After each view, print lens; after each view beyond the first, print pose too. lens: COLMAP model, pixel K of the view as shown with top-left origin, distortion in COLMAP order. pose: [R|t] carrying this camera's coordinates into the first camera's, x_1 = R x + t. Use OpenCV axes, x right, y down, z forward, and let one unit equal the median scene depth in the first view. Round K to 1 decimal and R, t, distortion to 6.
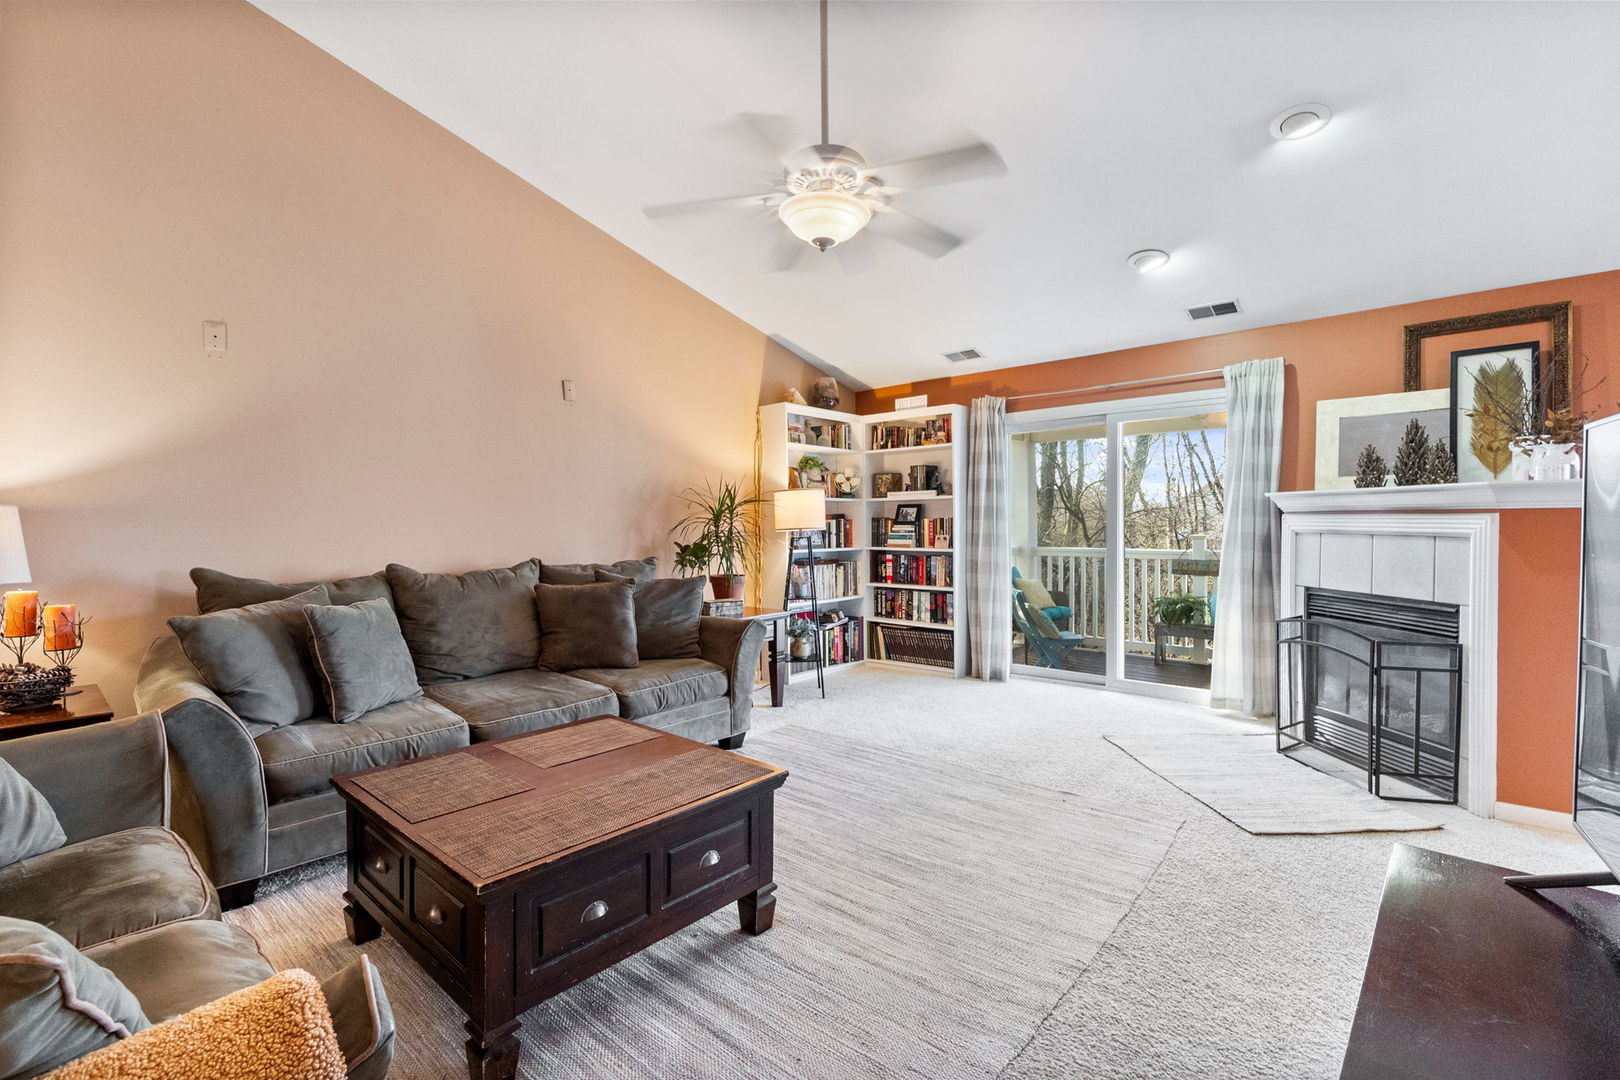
lens RADIAL K [[737.1, 0, 744.8], [0, 737.1, 541.7], [0, 0, 1]] dist [-0.001129, -0.000066]
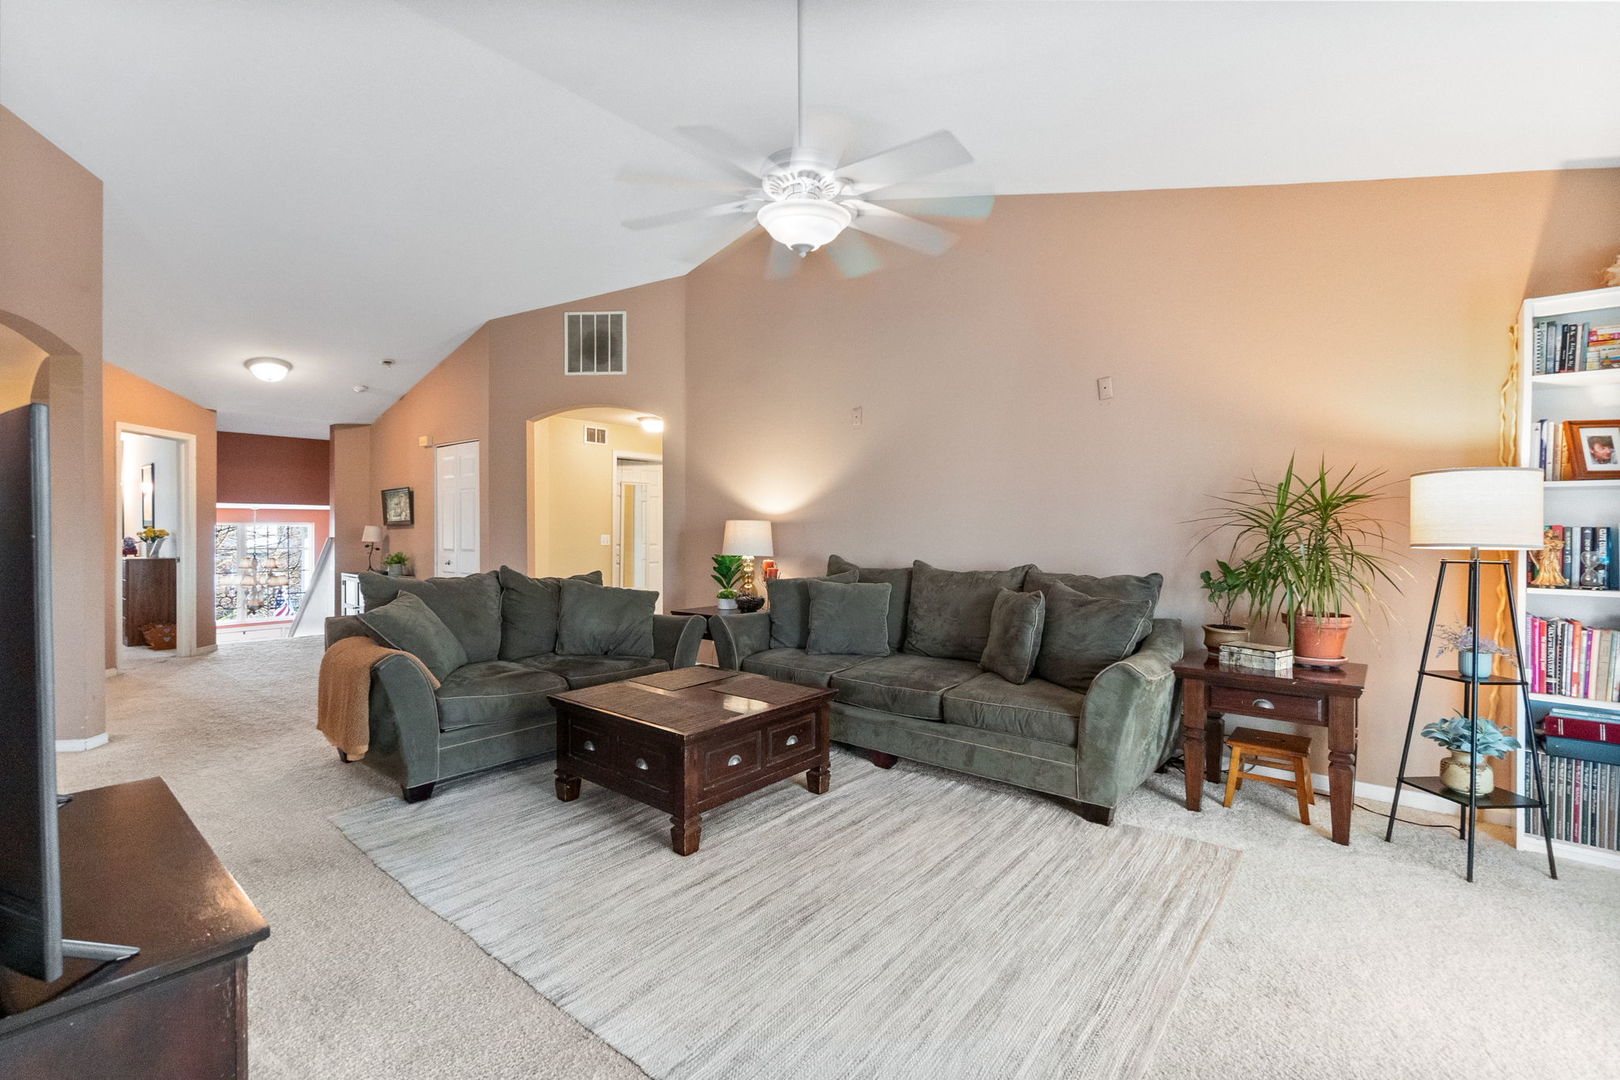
lens RADIAL K [[709.8, 0, 806.2], [0, 709.8, 546.3], [0, 0, 1]] dist [0.001720, 0.000336]
pose [[0.063991, 0.028517, -0.997543, 0.714436], [-0.027969, 0.999250, 0.026772, -0.022329], [0.997558, 0.026187, 0.064741, 0.645627]]
